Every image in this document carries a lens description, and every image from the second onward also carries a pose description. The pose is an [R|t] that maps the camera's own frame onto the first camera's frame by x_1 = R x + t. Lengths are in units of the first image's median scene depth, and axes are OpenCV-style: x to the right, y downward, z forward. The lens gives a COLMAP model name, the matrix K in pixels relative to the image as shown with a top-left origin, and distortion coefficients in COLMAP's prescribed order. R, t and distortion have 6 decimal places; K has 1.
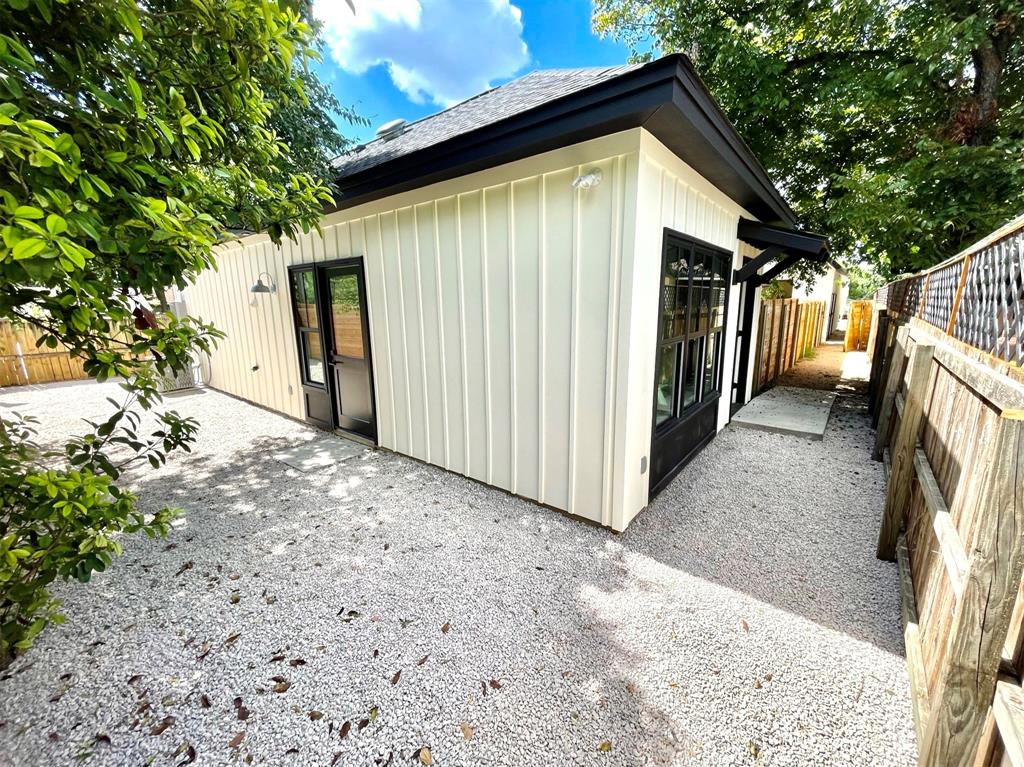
lens RADIAL K [[414.4, 0, 512.0], [0, 414.4, 383.5], [0, 0, 1]] dist [0.000485, 0.000388]
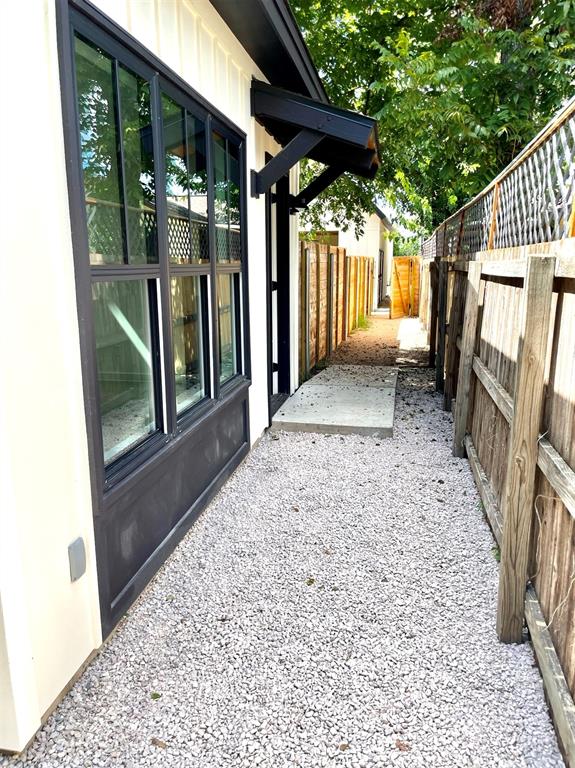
lens RADIAL K [[590.2, 0, 287.5], [0, 590.2, 384.0], [0, 0, 1]] dist [0.076640, -0.119859]
pose [[0.877548, -0.087267, 0.471480, 0.154560], [0.086508, 0.995978, 0.023332, 0.014902], [-0.471620, 0.020312, 0.881568, 0.234171]]
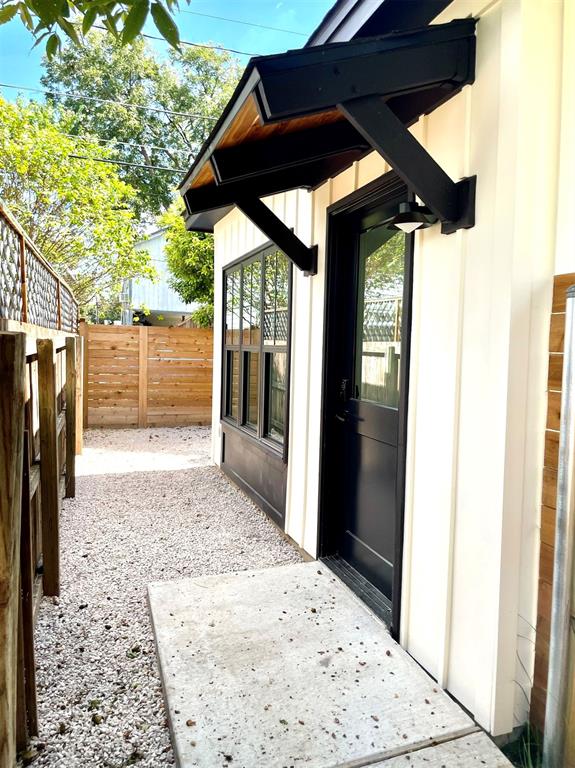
lens RADIAL K [[590.2, 0, 287.5], [0, 590.2, 384.0], [0, 0, 1]] dist [0.076640, -0.119859]
pose [[-0.545565, 0.056947, -0.836132, 1.157645], [-0.179700, 0.966535, 0.183080, -0.223752], [0.818576, 0.250134, -0.517074, 1.362802]]
